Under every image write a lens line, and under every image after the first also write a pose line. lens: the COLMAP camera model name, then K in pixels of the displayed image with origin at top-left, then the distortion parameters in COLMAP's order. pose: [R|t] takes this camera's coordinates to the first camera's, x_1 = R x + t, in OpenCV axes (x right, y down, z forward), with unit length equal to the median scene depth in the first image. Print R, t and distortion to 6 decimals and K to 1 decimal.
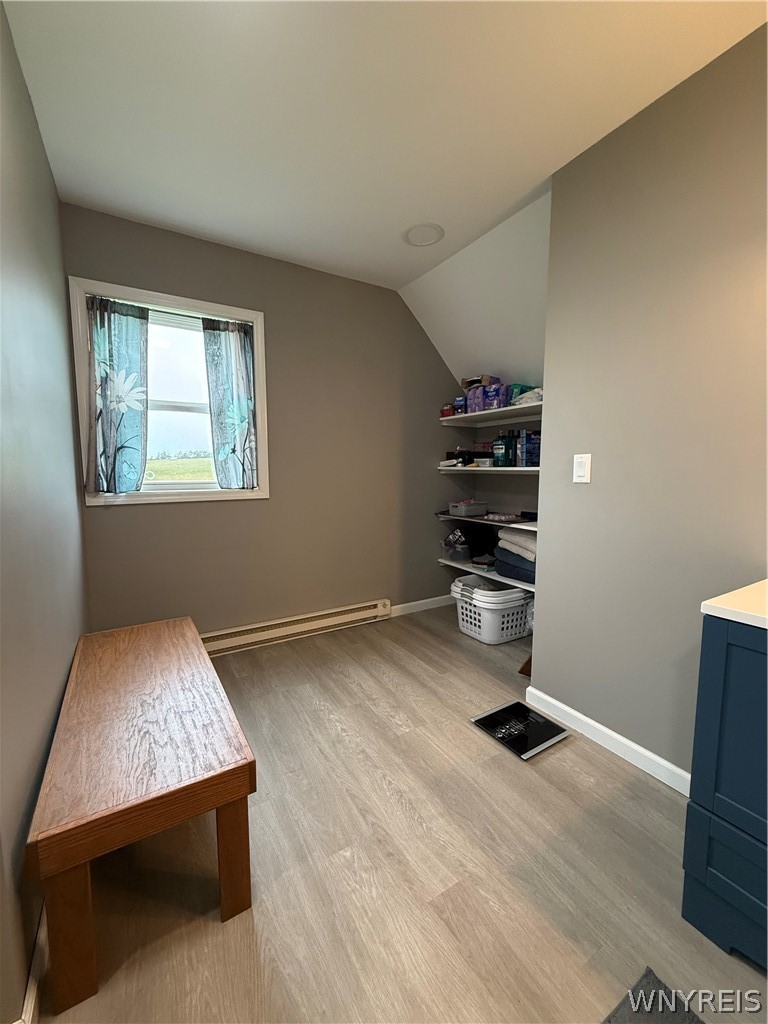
lens RADIAL K [[407.6, 0, 388.0], [0, 407.6, 511.4], [0, 0, 1]] dist [-0.001379, 0.000219]
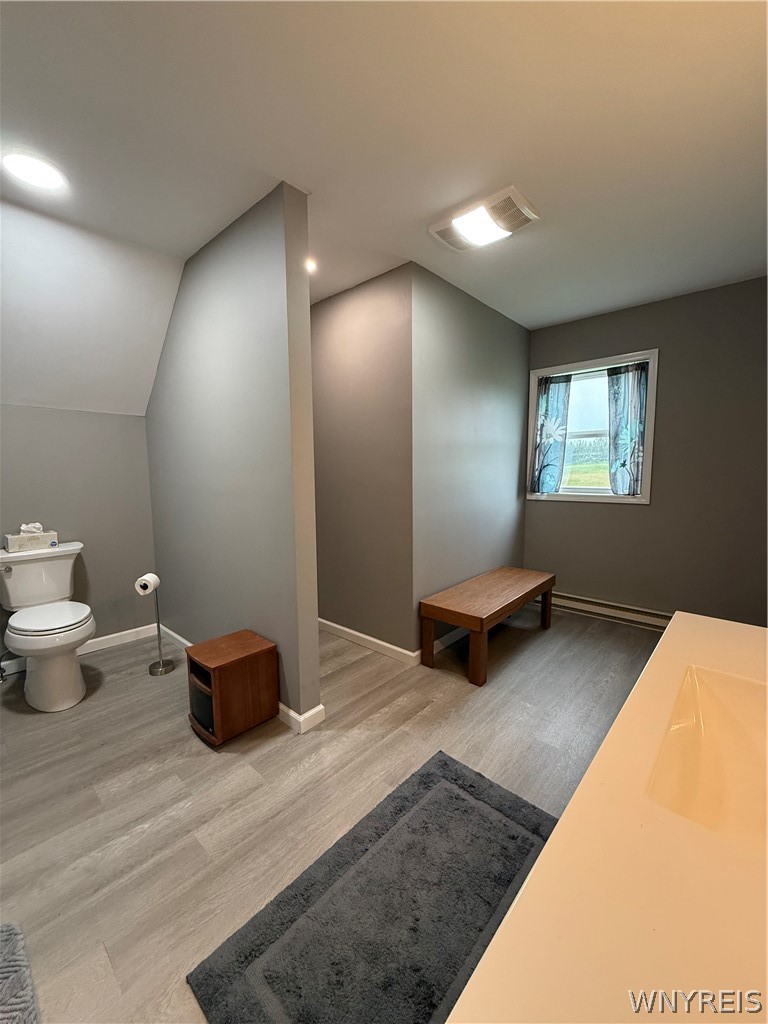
lens RADIAL K [[407.6, 0, 383.1], [0, 407.6, 511.5], [0, 0, 1]] dist [-0.001379, 0.000219]
pose [[0.288226, 0.098289, -0.952505, 0.706374], [-0.090106, 0.993088, 0.075211, -0.035322], [0.953313, 0.064149, 0.295090, -0.095148]]
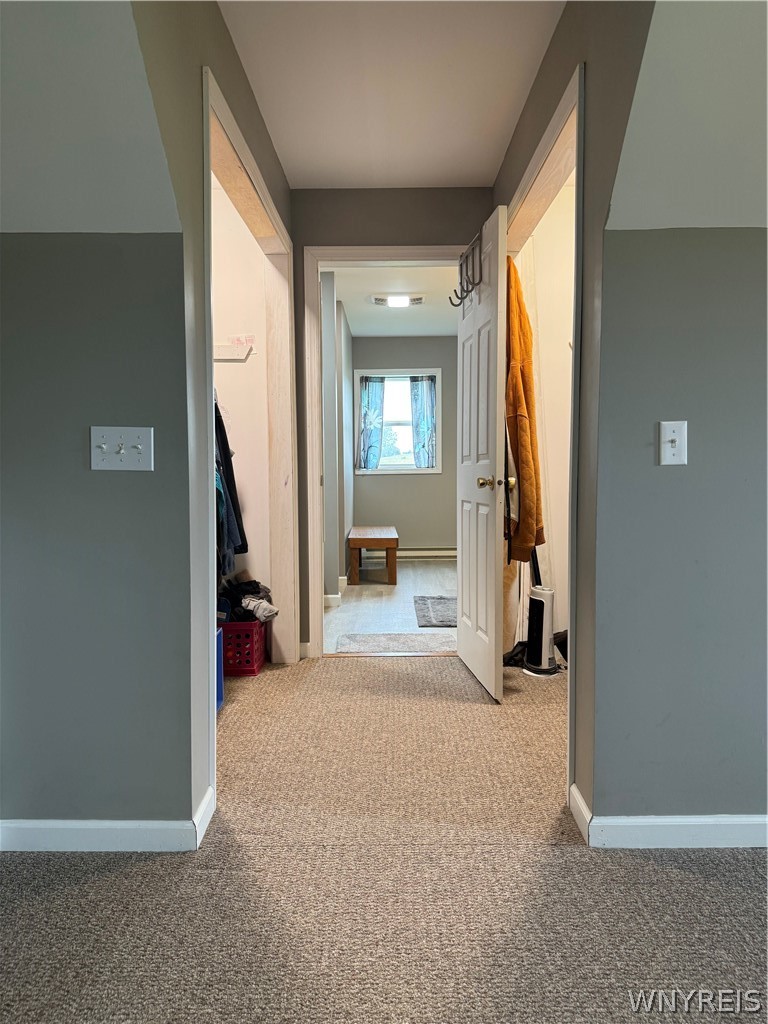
lens RADIAL K [[656.9, 0, 379.5], [0, 656.9, 514.8], [0, 0, 1]] dist [0.006554, 0.000109]
pose [[0.843821, 0.026243, -0.535982, 1.114762], [-0.046226, 0.998646, -0.023879, 0.251879], [0.534629, 0.044926, 0.843892, -1.675516]]
